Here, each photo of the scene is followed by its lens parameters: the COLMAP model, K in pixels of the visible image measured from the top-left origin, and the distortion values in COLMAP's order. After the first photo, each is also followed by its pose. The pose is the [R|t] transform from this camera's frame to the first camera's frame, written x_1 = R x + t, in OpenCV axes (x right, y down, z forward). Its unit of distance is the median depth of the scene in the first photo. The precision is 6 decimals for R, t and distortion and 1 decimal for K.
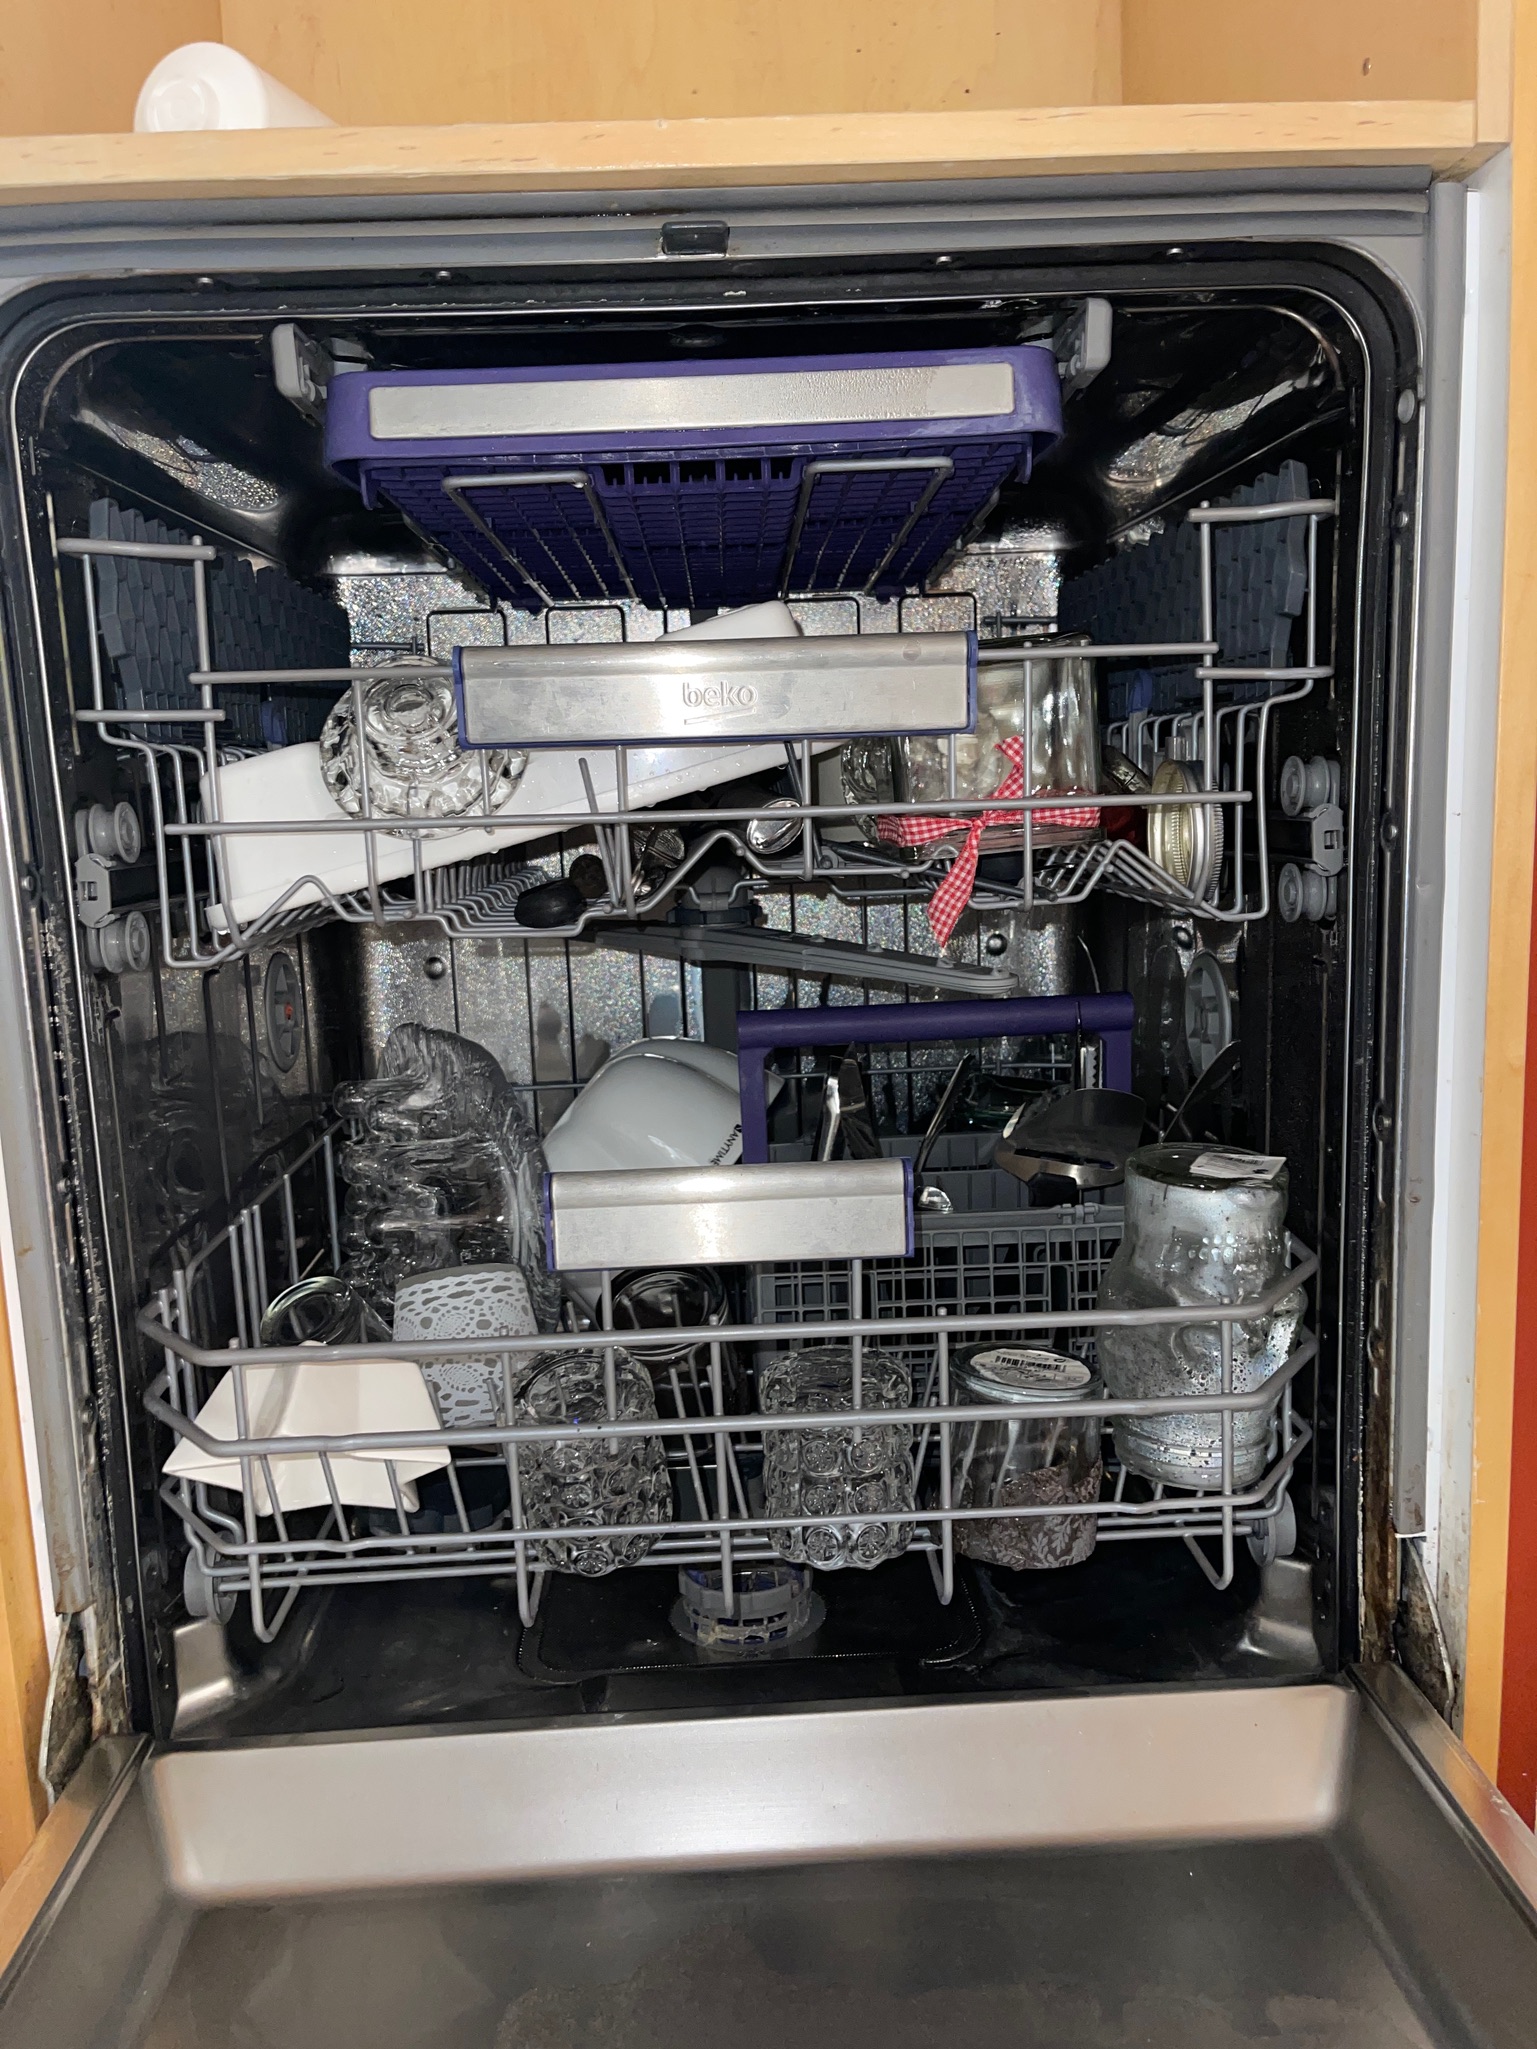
lens RADIAL K [[1549.5, 0, 756.7], [0, 1549.5, 1018.1], [0, 0, 1]] dist [0.031148, -0.025773]
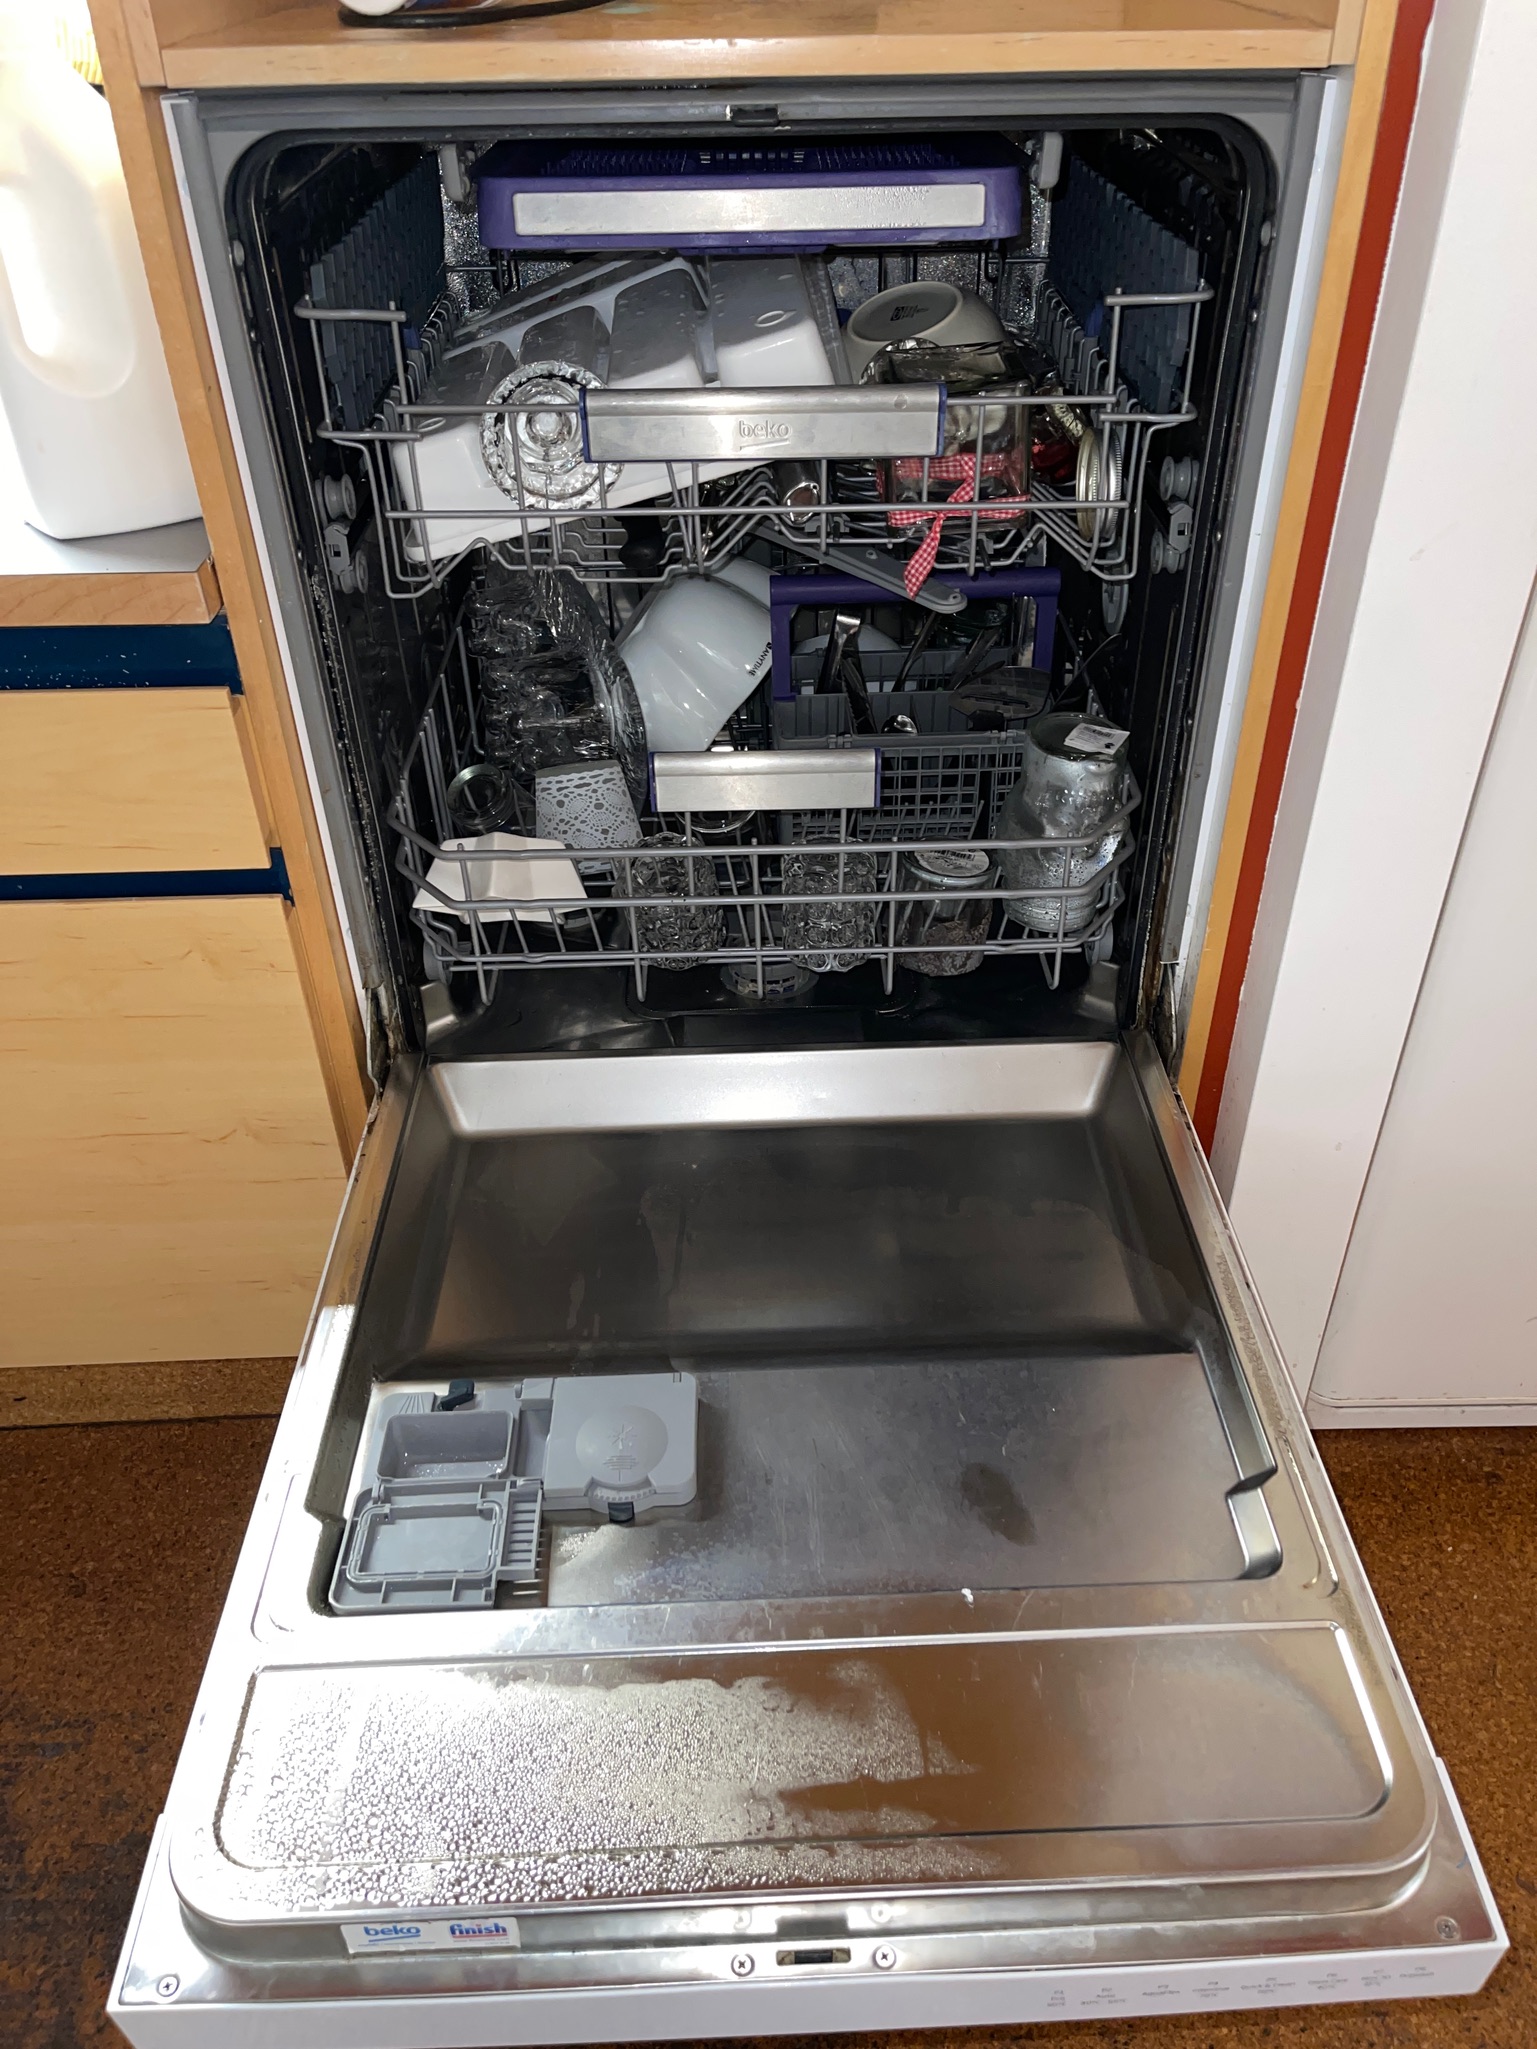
lens RADIAL K [[1549.5, 0, 776.8], [0, 1549.5, 1022.9], [0, 0, 1]] dist [0.031148, -0.025773]
pose [[0.999763, 0.020308, 0.007908, -0.012577], [-0.021660, 0.885992, 0.463194, -0.369956], [0.002400, -0.463255, 0.886222, -0.502052]]
